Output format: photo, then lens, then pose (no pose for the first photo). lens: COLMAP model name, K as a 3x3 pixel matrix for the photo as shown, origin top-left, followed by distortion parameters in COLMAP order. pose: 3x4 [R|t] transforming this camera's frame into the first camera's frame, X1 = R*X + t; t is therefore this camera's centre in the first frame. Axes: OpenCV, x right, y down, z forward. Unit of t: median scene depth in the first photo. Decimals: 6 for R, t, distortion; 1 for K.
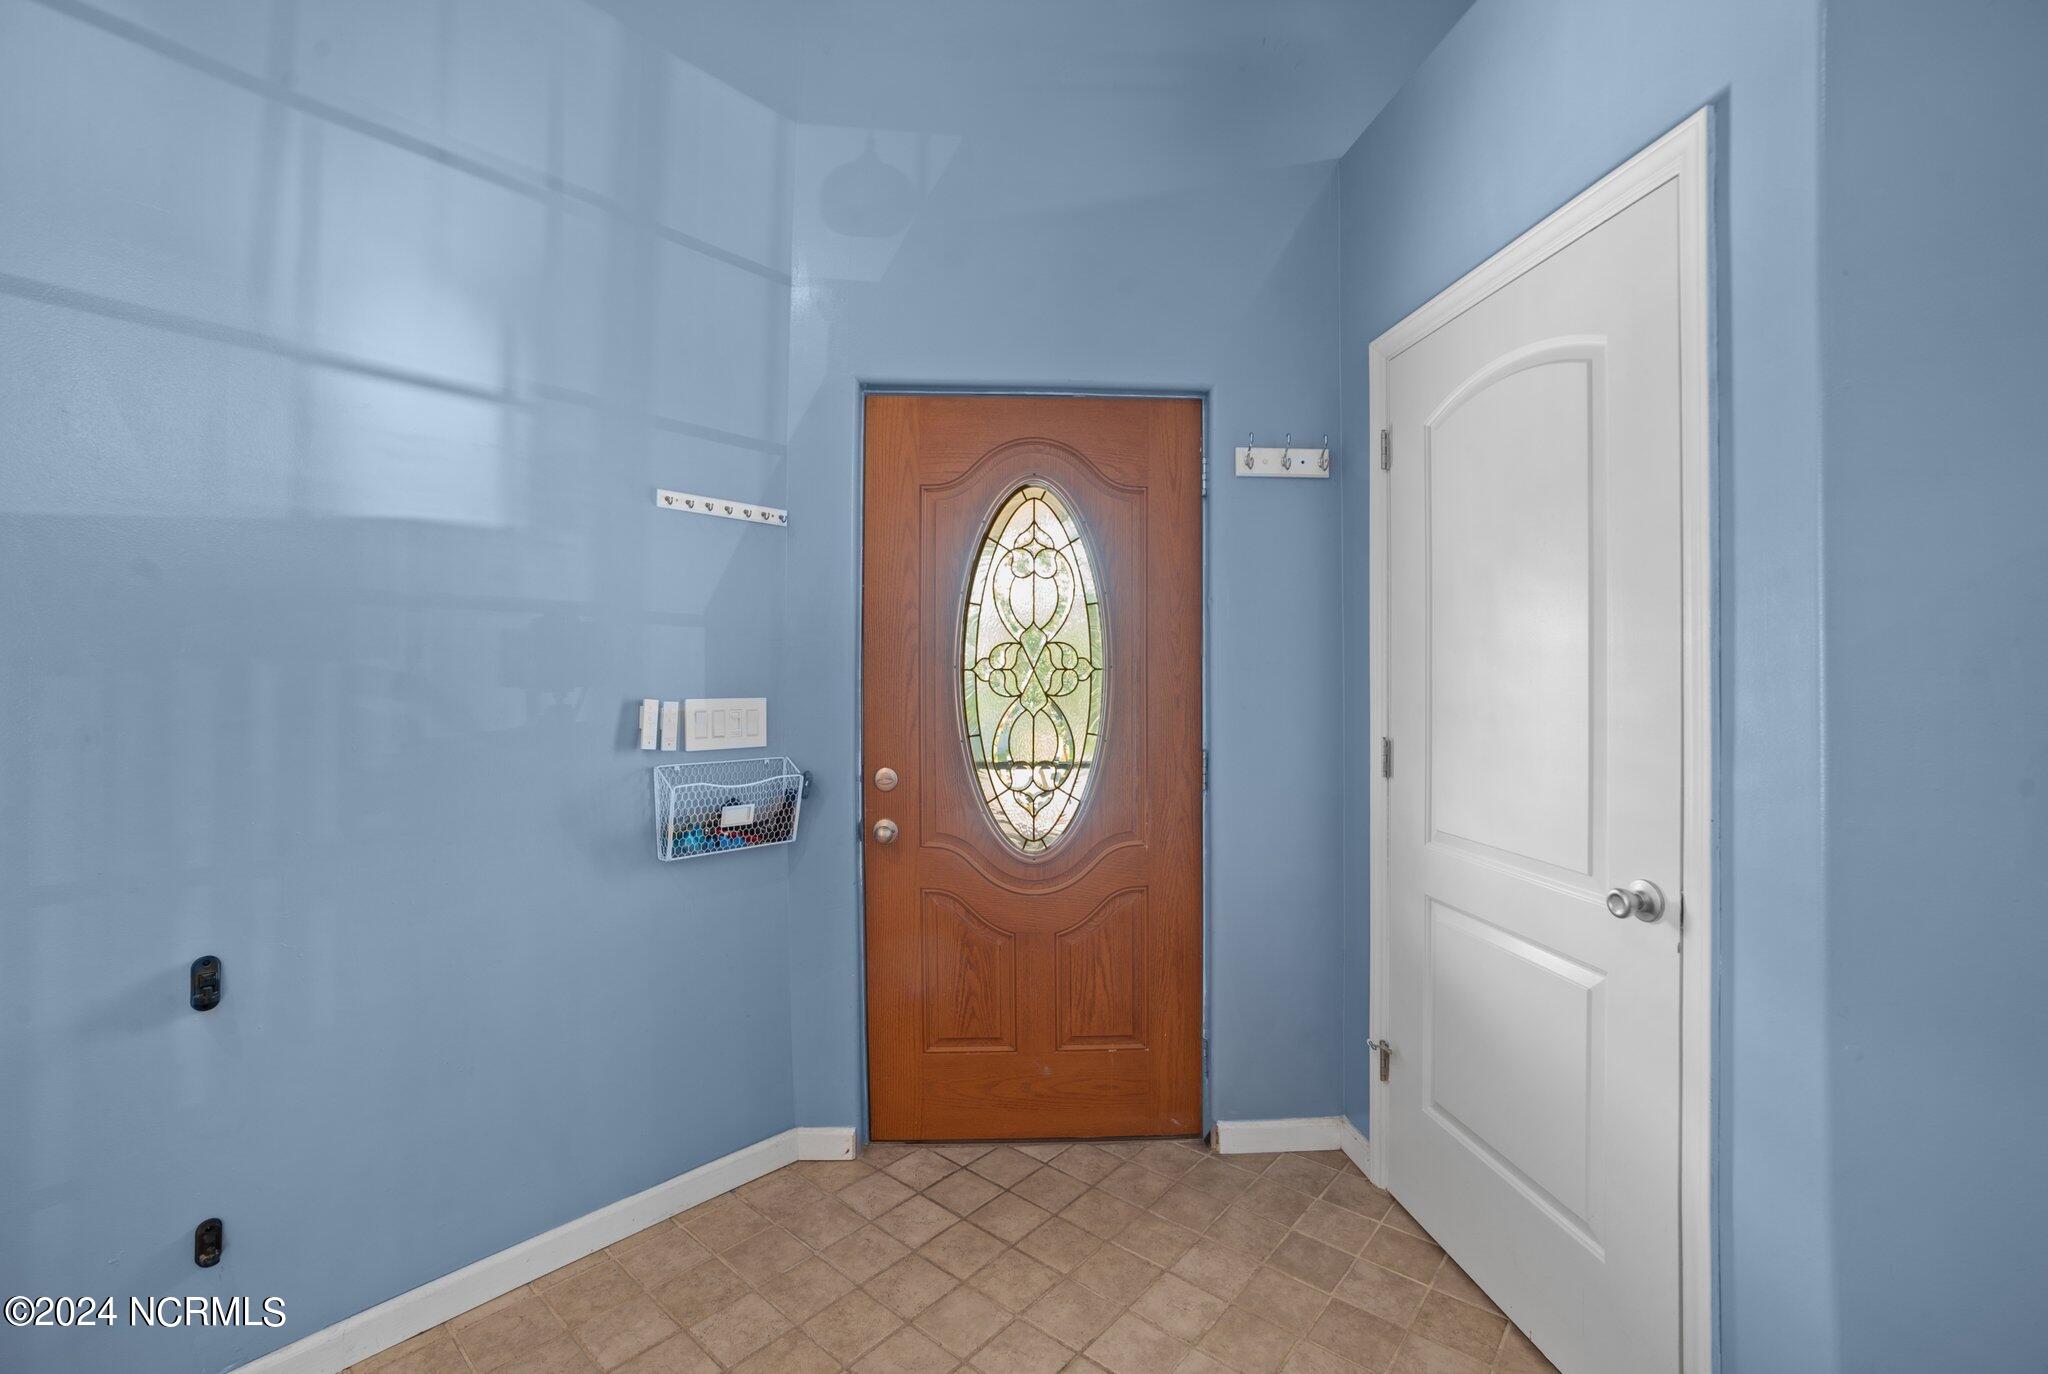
lens RADIAL K [[838.5, 0, 1032.4], [0, 838.5, 693.1], [0, 0, 1]] dist [-0.120216, 0.046980]
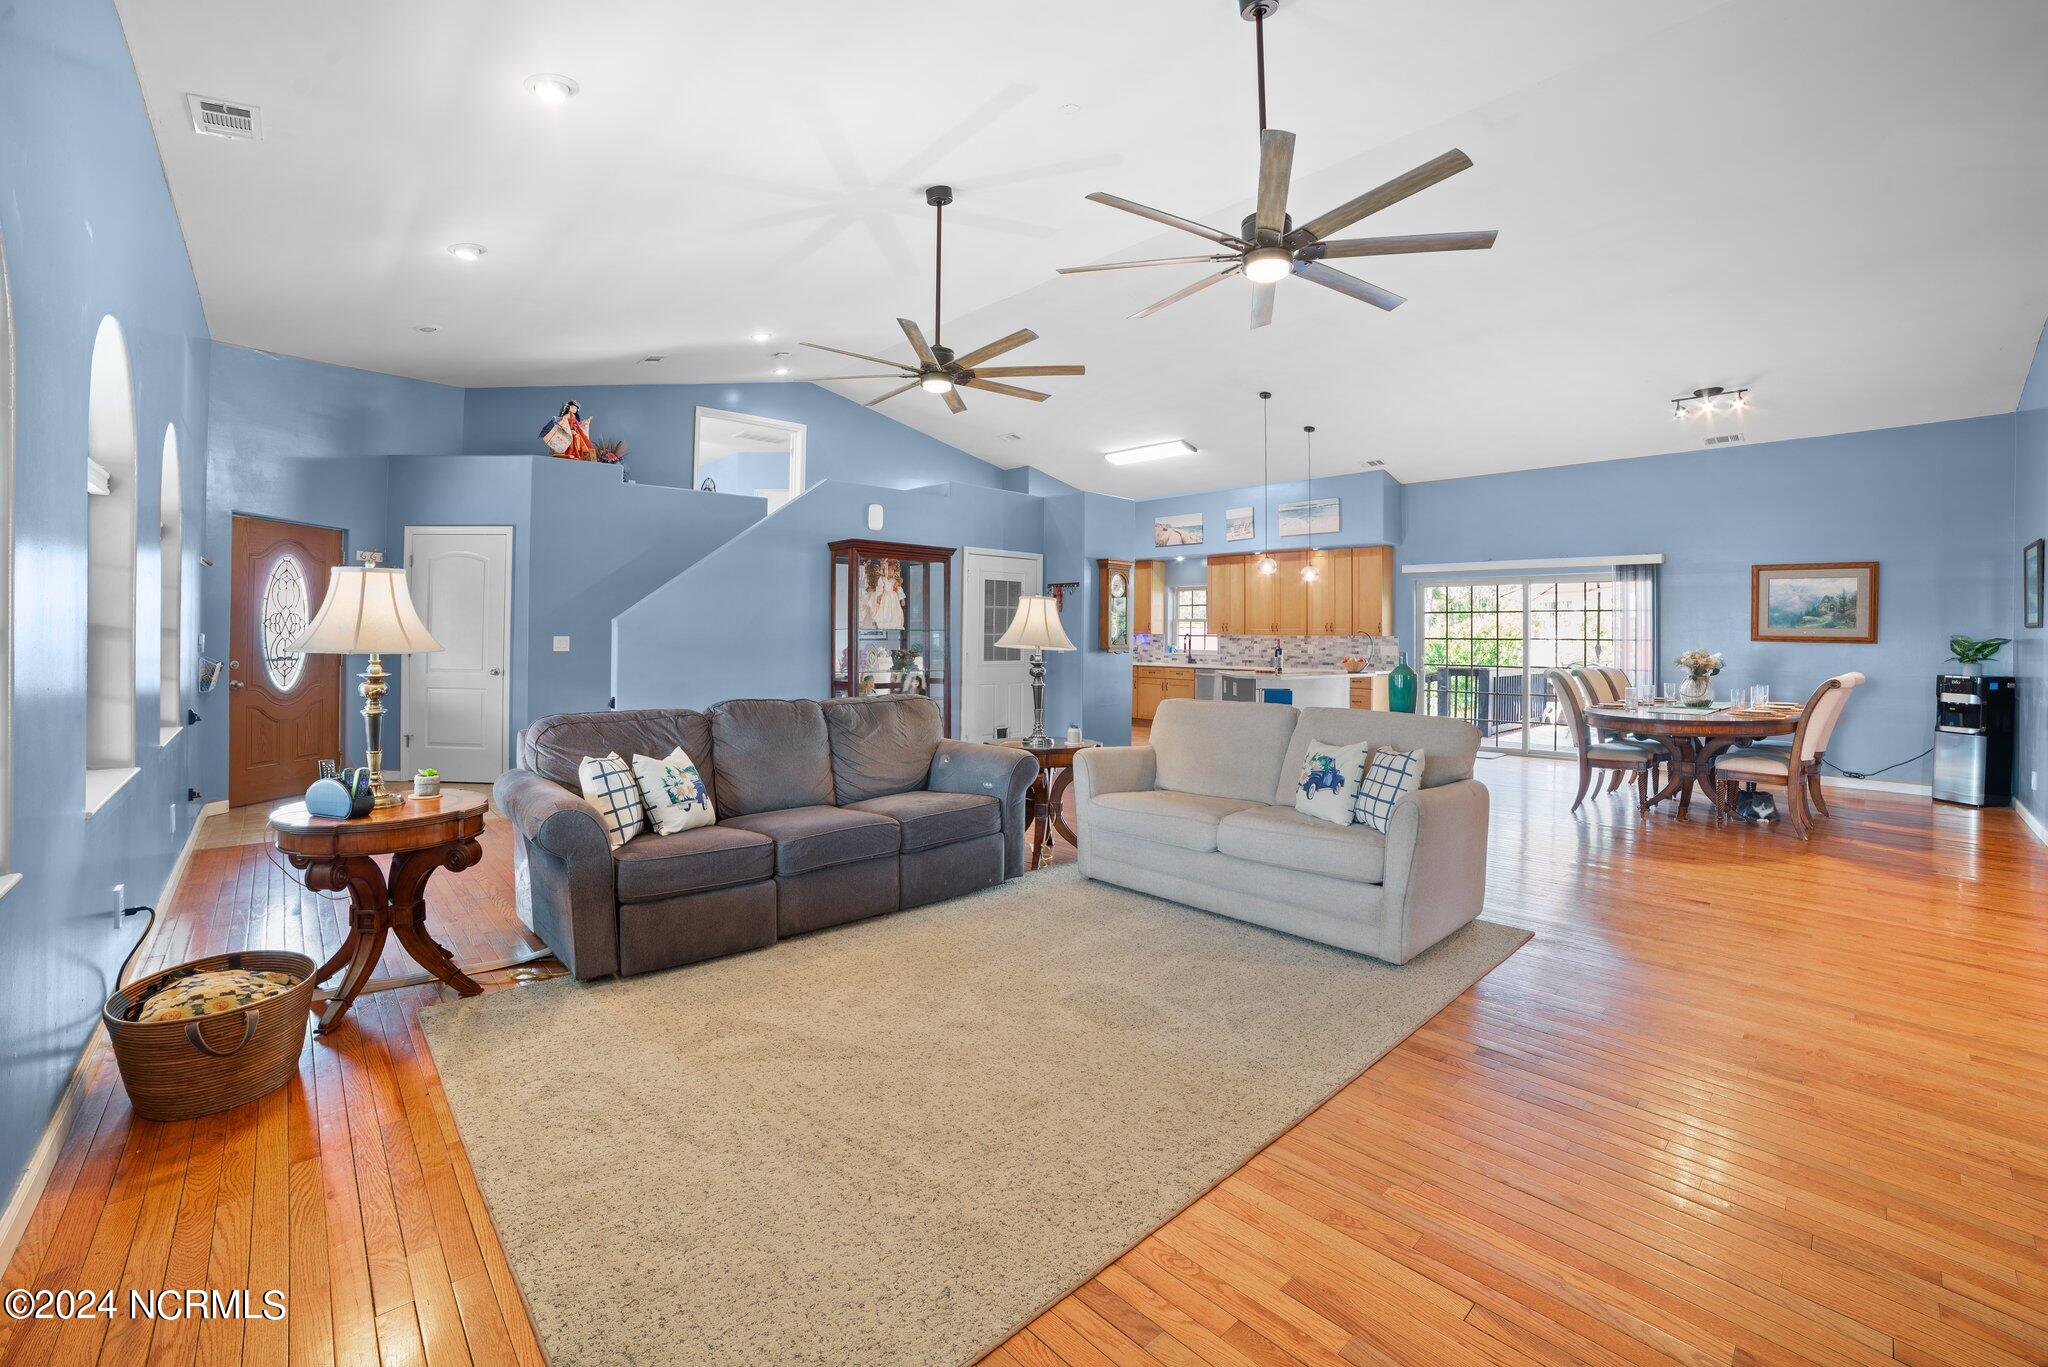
lens RADIAL K [[874.5, 0, 1018.5], [0, 874.5, 638.8], [0, 0, 1]] dist [-0.096419, 0.035021]
pose [[0.123388, -0.000963, 0.992358, -2.524427], [-0.009534, 0.999952, 0.002155, -0.005460], [-0.992313, -0.009727, 0.123373, -1.819335]]
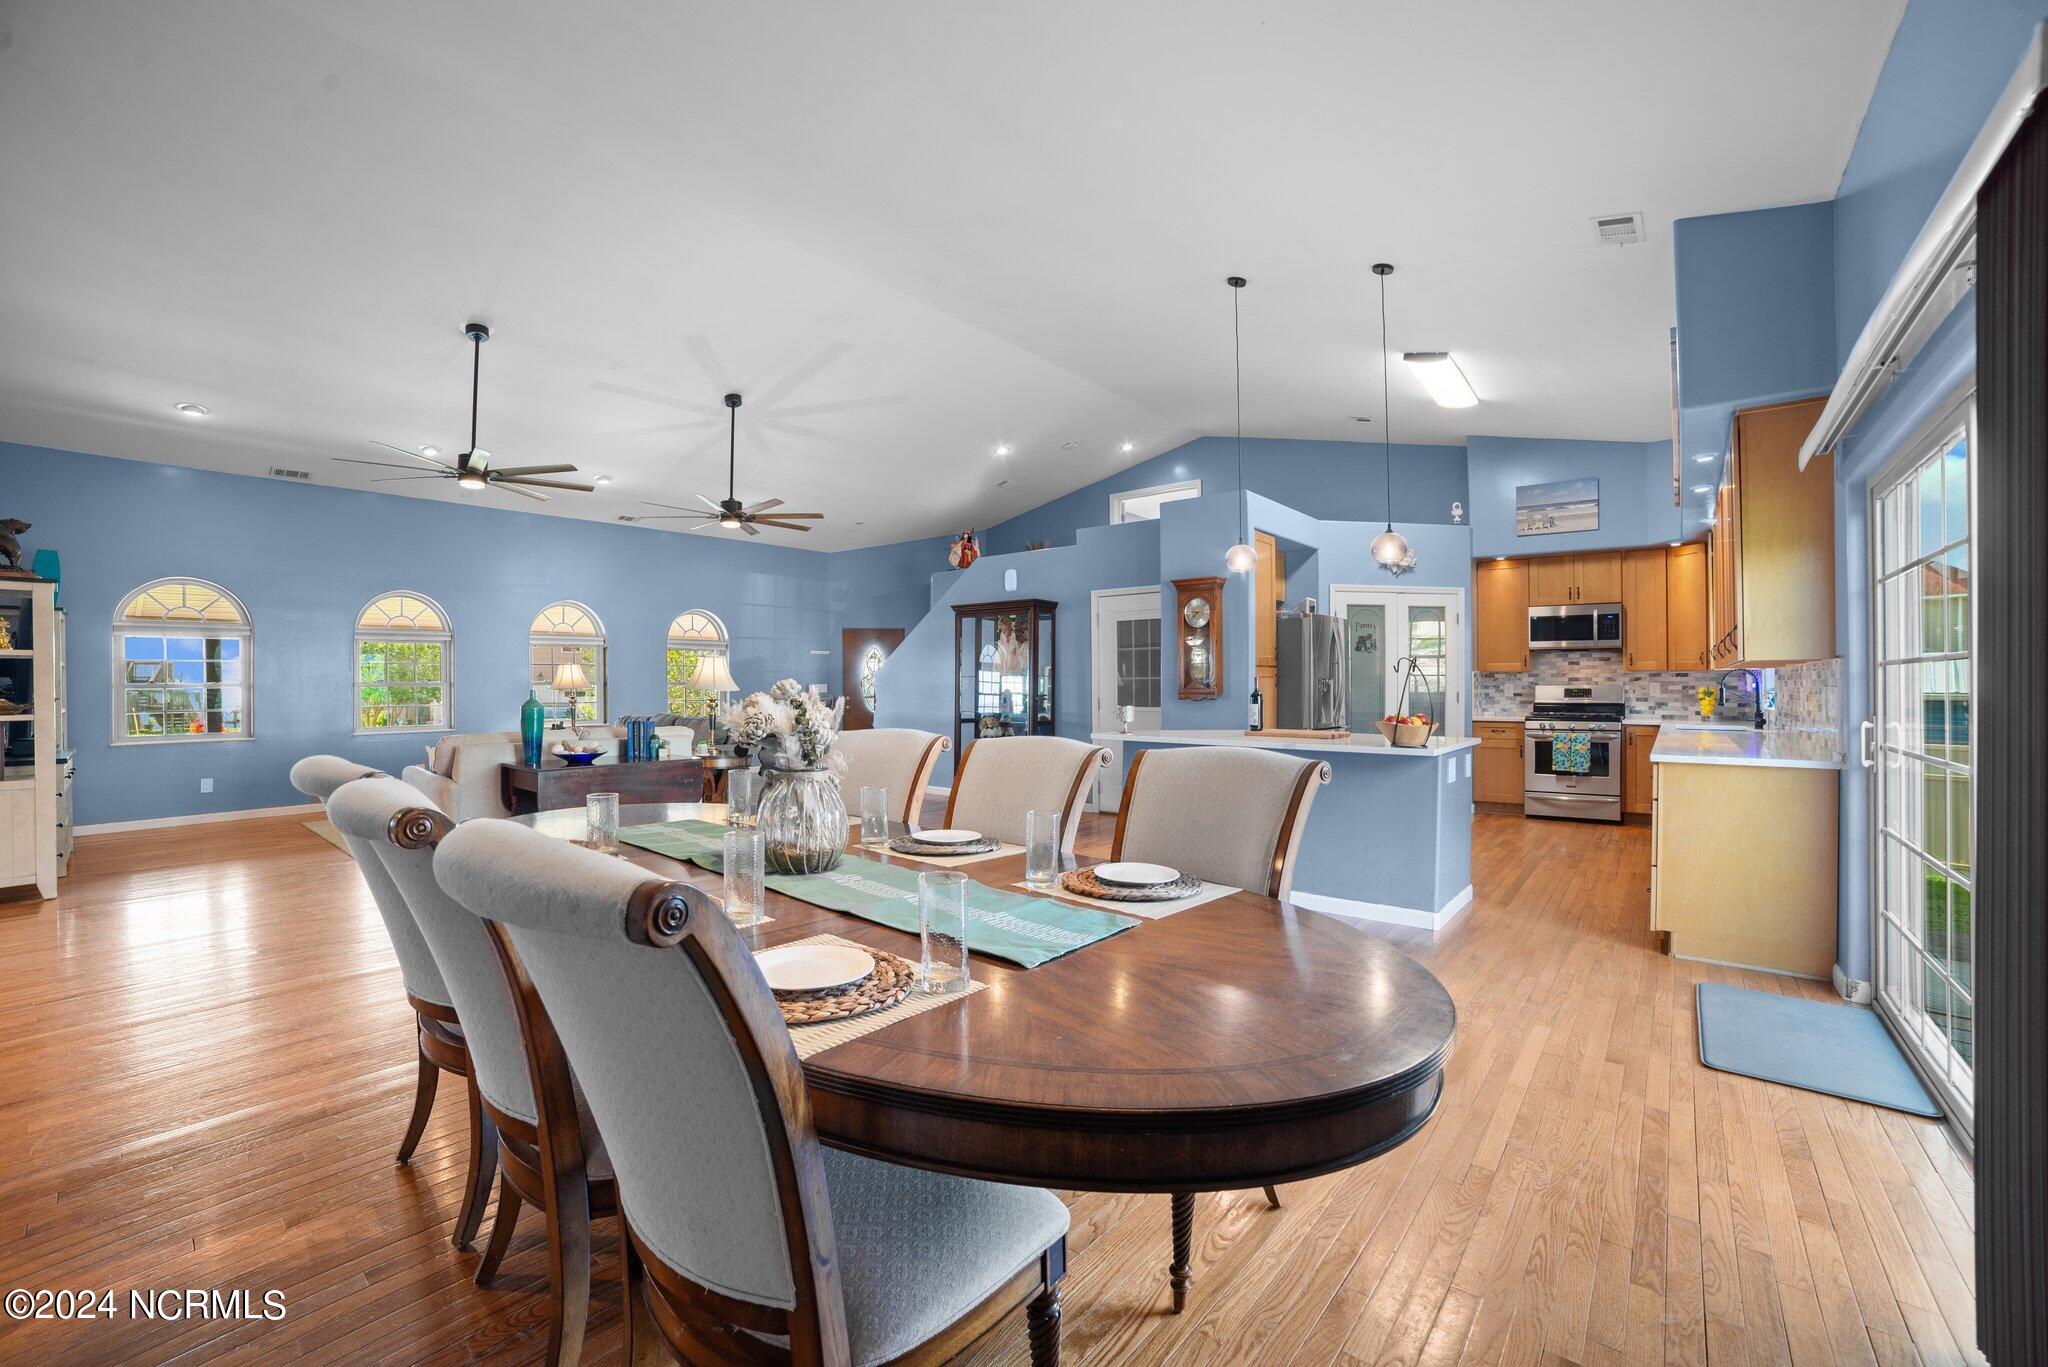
lens RADIAL K [[838.1, 0, 1020.5], [0, 838.1, 682.7], [0, 0, 1]] dist [-0.105747, 0.034256]
pose [[0.999950, -0.001078, 0.009970, 0.959862], [0.001116, 0.999992, -0.003822, 0.017720], [-0.009966, 0.003833, 0.999943, -4.773765]]
